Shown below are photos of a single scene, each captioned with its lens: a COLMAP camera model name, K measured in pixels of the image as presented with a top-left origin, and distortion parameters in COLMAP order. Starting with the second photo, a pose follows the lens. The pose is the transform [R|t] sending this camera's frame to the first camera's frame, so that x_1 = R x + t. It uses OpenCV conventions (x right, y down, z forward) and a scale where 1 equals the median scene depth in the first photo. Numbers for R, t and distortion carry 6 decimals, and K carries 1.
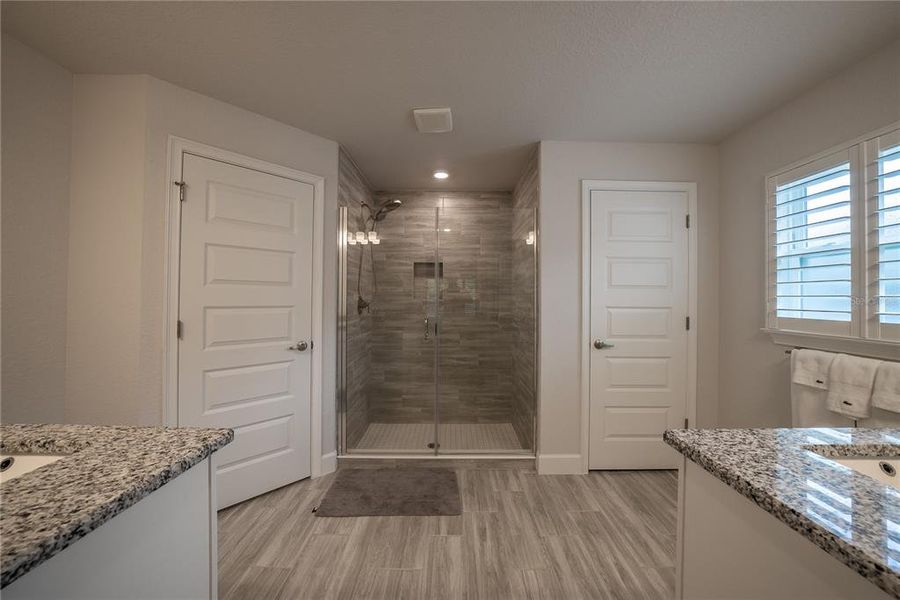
lens RADIAL K [[316.7, 0, 451.3], [0, 316.7, 295.4], [0, 0, 1]] dist [-0.029402, 0.005457]
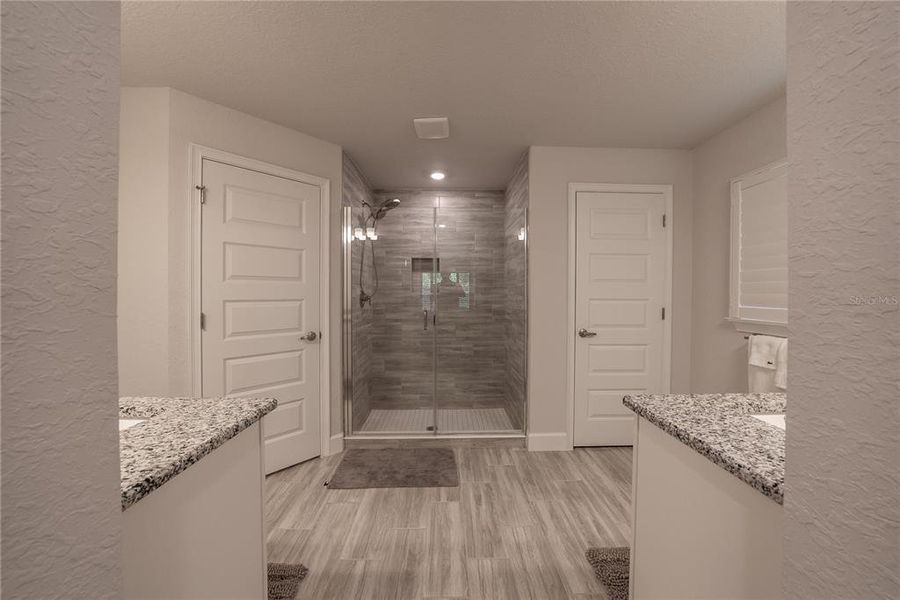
lens RADIAL K [[316.7, 0, 451.8], [0, 316.7, 295.6], [0, 0, 1]] dist [-0.029402, 0.005457]
pose [[0.999749, -0.004519, 0.021965, -0.015523], [0.004072, 0.999784, 0.020377, 0.000454], [-0.022053, -0.020283, 0.999551, -0.109837]]
